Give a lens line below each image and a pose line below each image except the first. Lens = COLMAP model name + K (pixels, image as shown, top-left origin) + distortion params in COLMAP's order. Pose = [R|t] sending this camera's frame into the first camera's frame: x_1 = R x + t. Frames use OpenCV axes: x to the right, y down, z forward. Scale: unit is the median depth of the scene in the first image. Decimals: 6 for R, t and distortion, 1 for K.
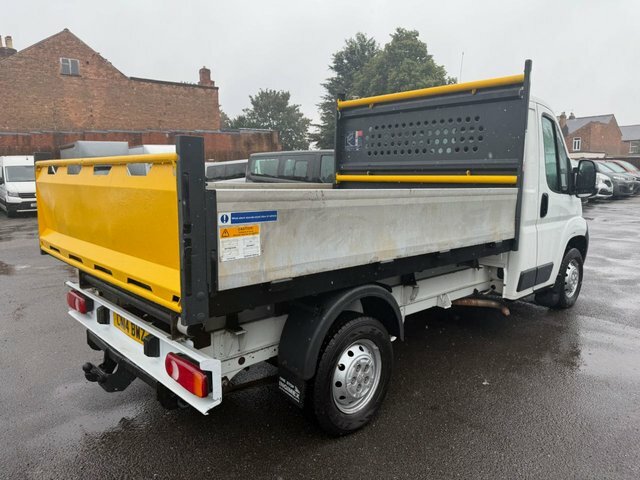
lens RADIAL K [[451.5, 0, 320.0], [0, 451.5, 240.0], [0, 0, 1]] dist [0.062004, -0.075924]
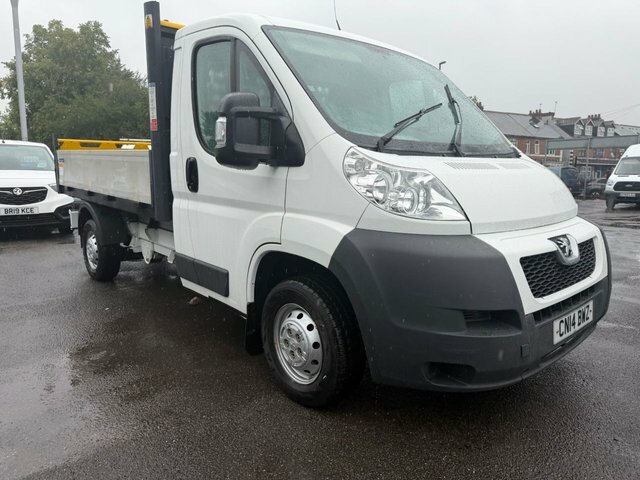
lens RADIAL K [[452.1, 0, 318.3], [0, 452.1, 242.1], [0, 0, 1]] dist [0.063686, -0.076641]
pose [[-0.029527, 0.162579, -0.986254, 1.236427], [-0.152024, 0.974475, 0.165188, -0.123829], [0.987936, 0.154812, -0.004057, 1.239422]]
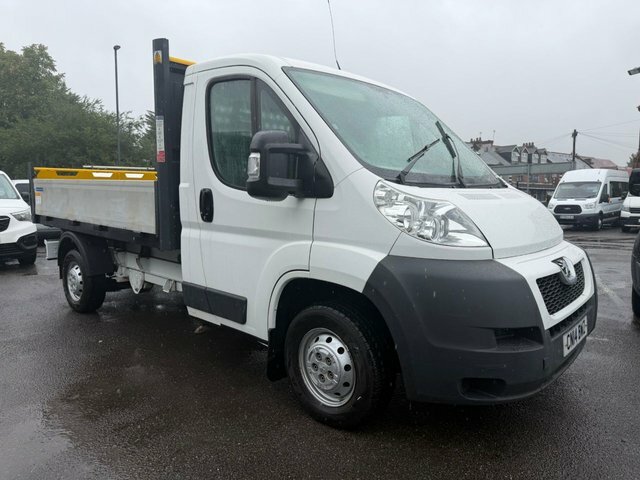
lens RADIAL K [[451.5, 0, 320.0], [0, 451.5, 240.0], [0, 0, 1]] dist [0.062004, -0.075924]
pose [[0.080634, 0.105472, -0.991148, 1.265125], [-0.147464, 0.984705, 0.092790, -0.118266], [0.985775, 0.138676, 0.094954, 1.140508]]
